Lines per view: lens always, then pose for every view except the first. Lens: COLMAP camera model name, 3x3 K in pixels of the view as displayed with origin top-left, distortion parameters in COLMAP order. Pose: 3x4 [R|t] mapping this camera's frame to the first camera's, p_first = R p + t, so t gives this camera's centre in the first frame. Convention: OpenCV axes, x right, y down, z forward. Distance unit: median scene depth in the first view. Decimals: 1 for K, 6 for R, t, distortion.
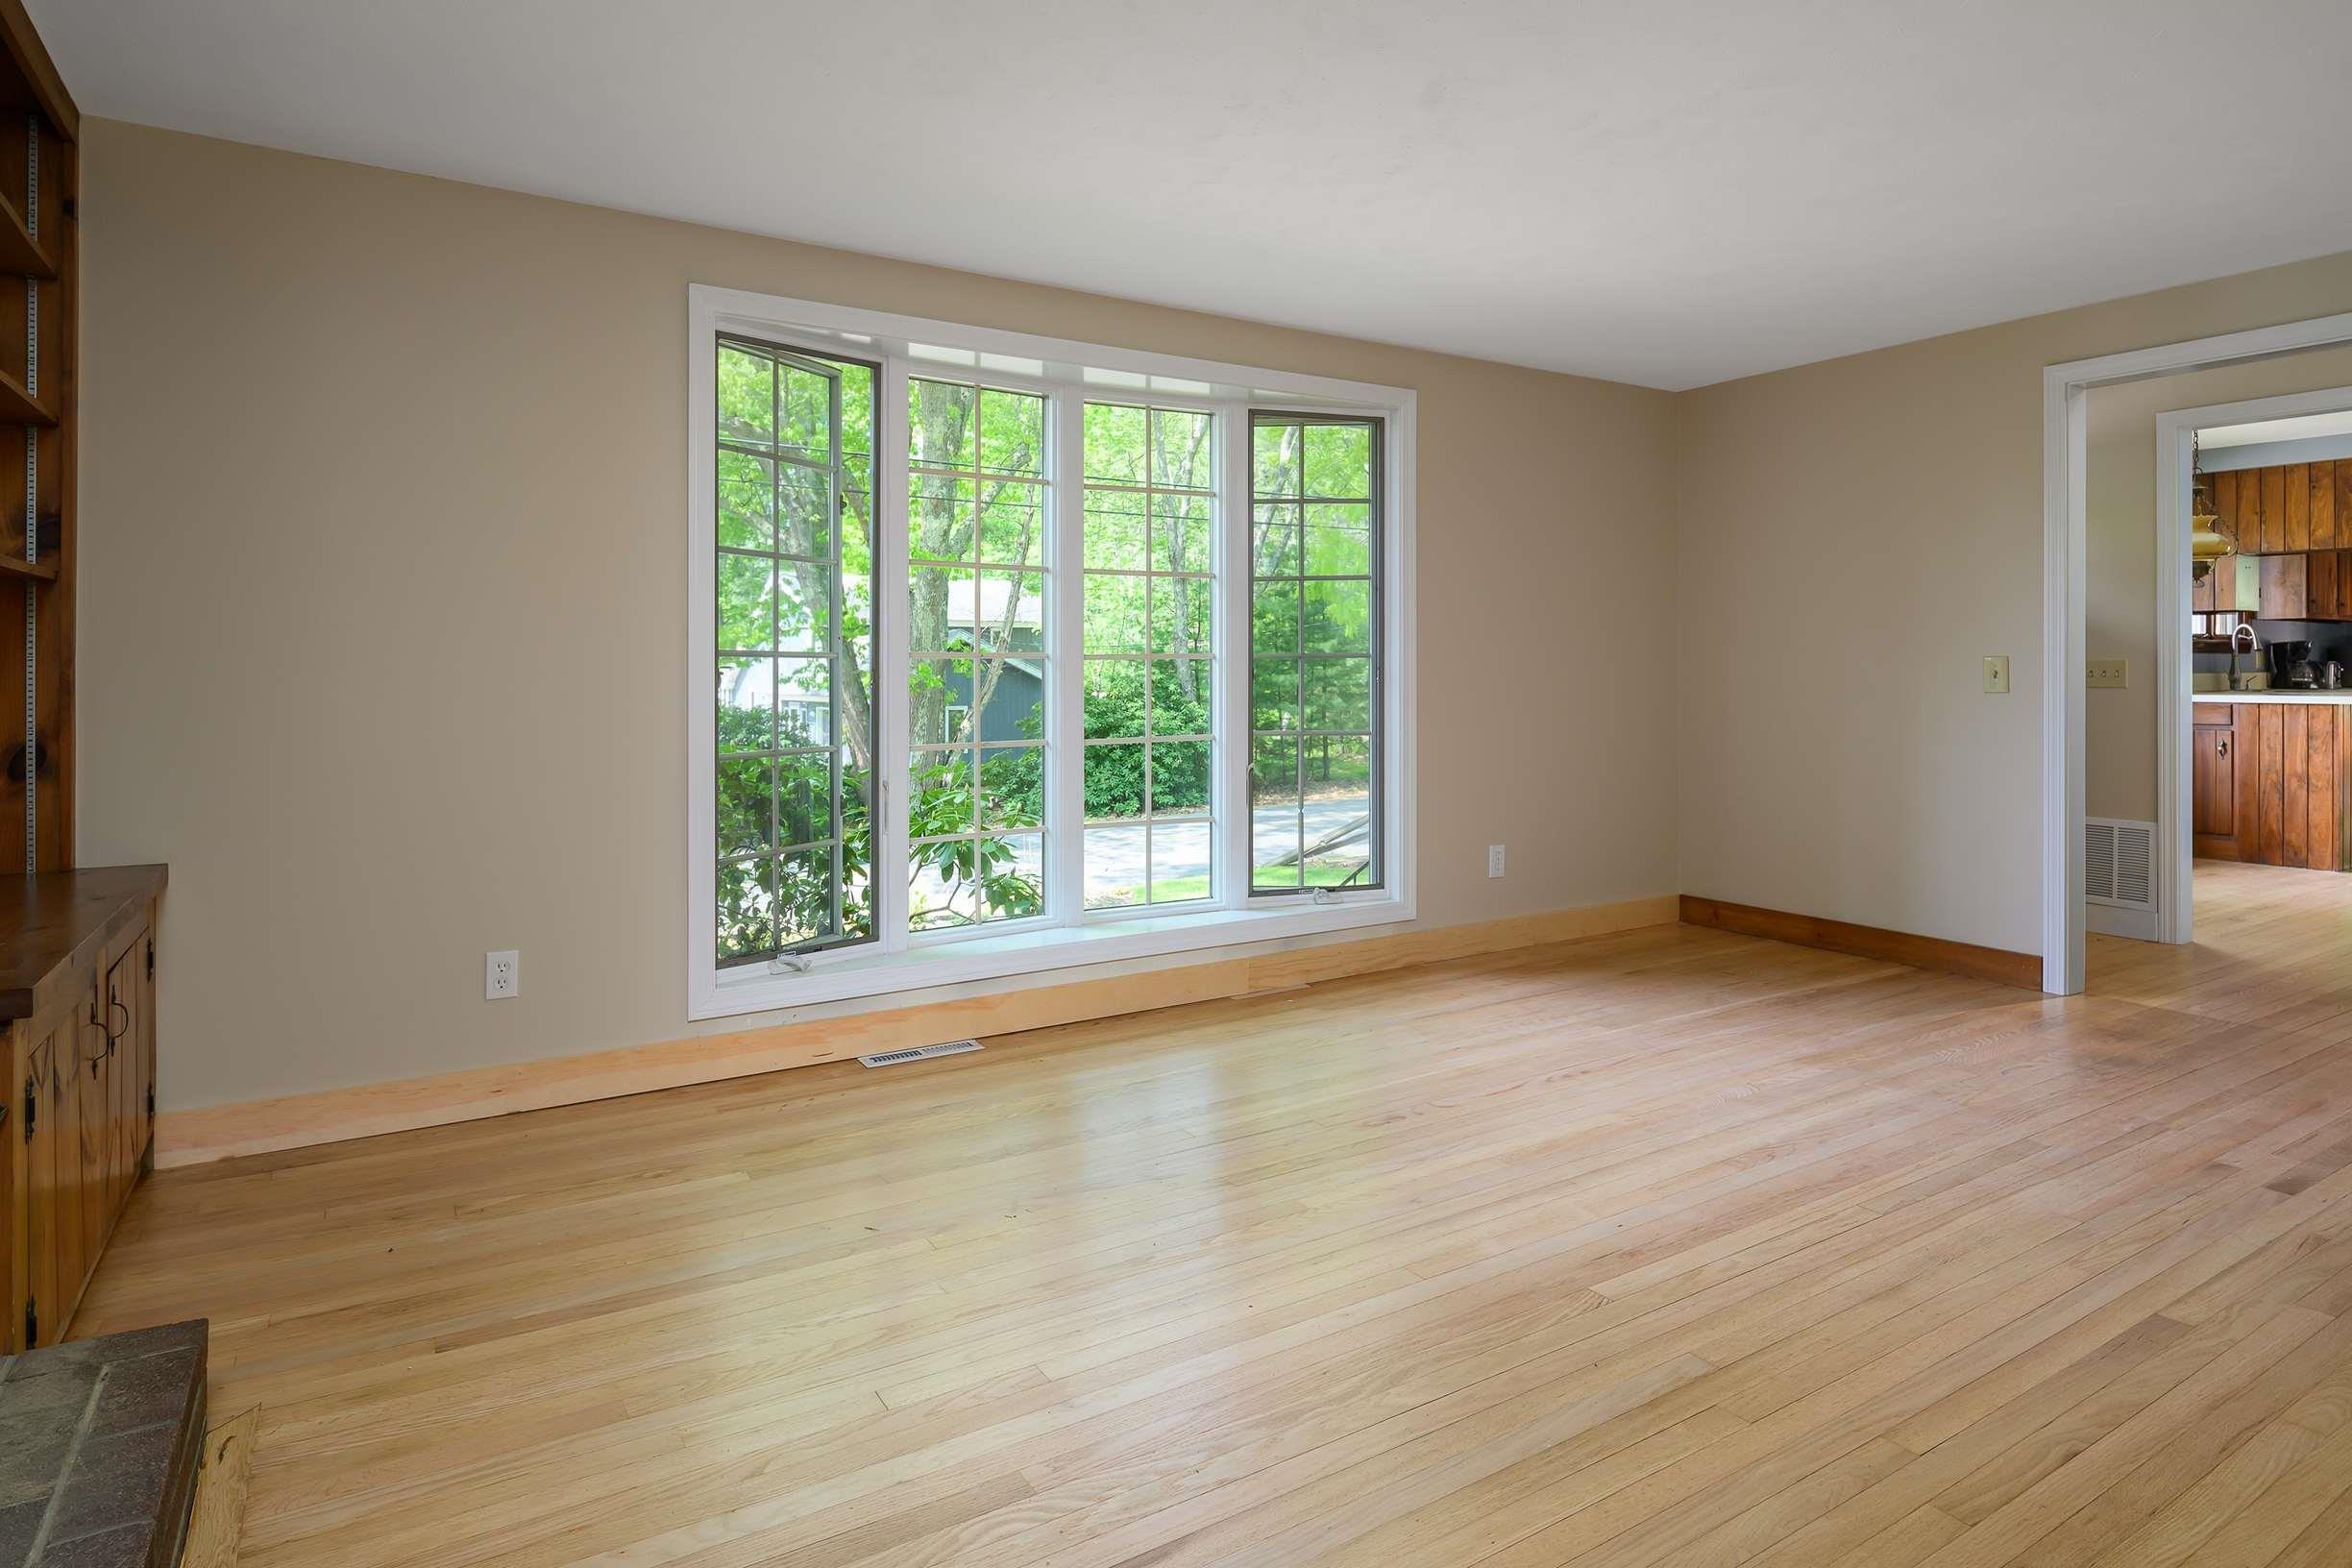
lens RADIAL K [[1255.8, 0, 1167.8], [0, 1255.8, 645.1], [0, 0, 1]] dist [0.014357, -0.000412]
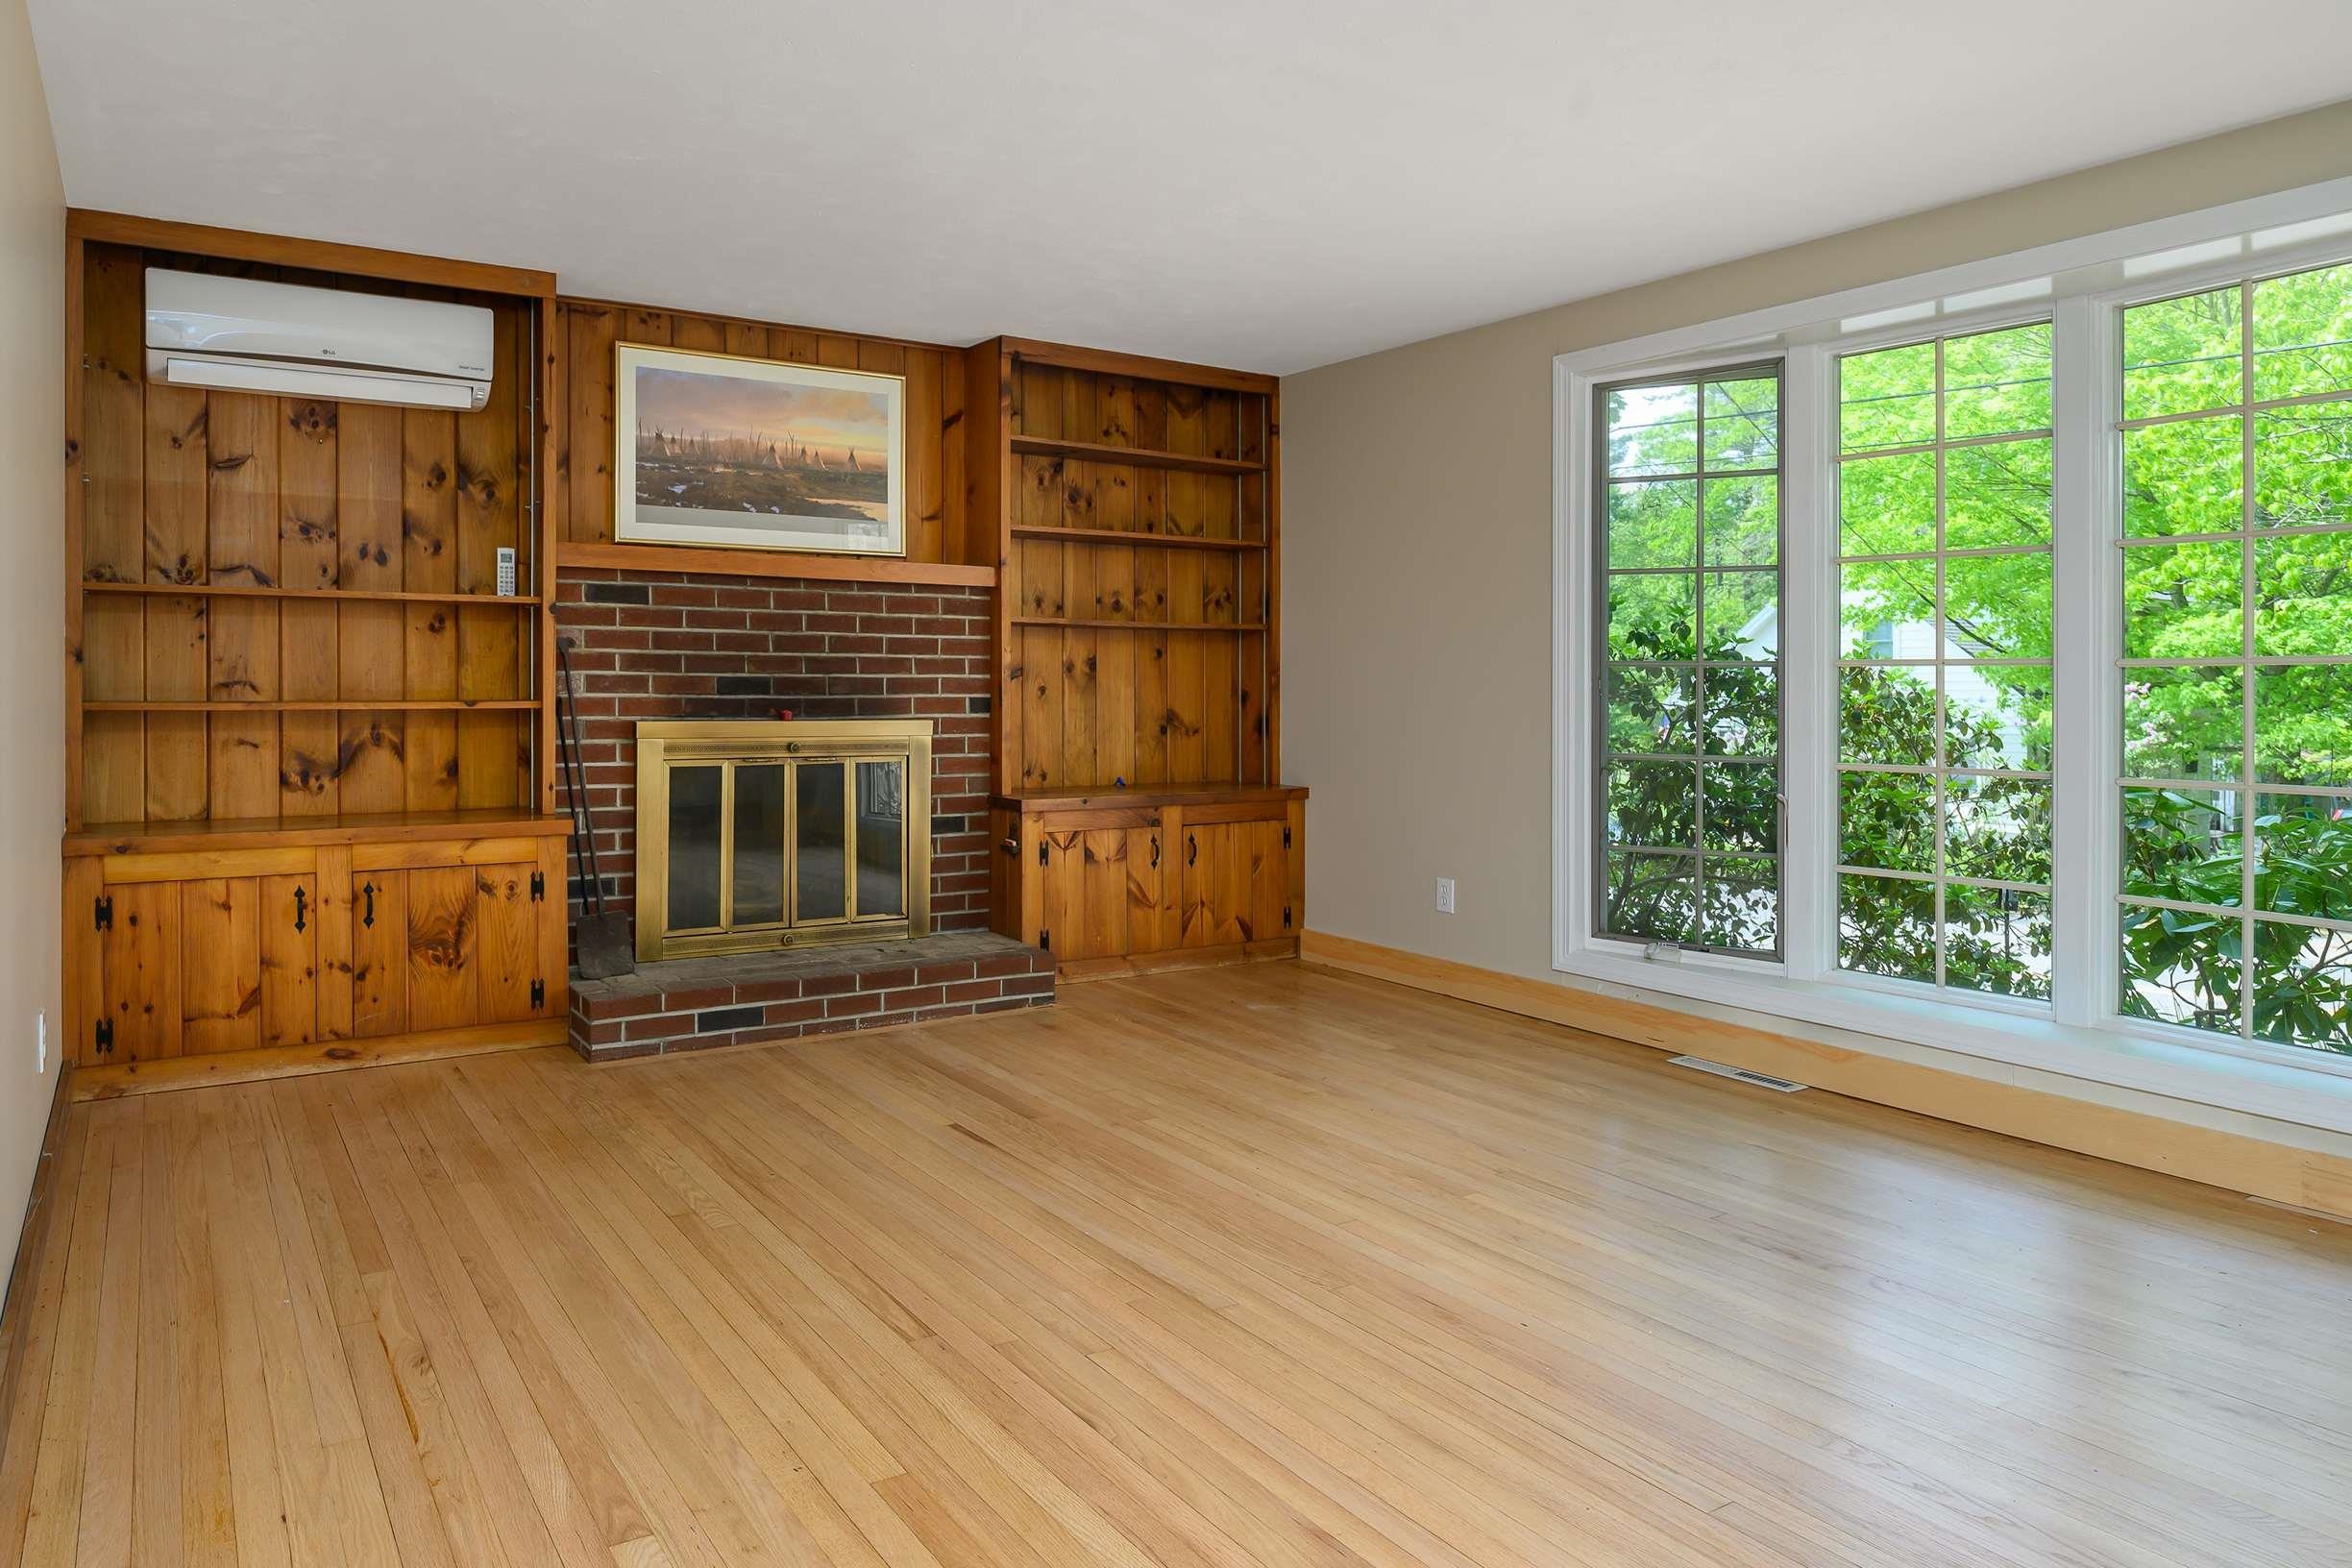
lens RADIAL K [[1584.9, 0, 1176.0], [0, 1584.9, 784.0], [0, 0, 1]] dist [-0.003168, -0.002282]
pose [[0.023697, 0.062872, -0.997740, 1.137698], [0.006468, 0.997990, 0.063041, 0.020614], [0.999698, -0.007948, 0.023242, 0.603402]]
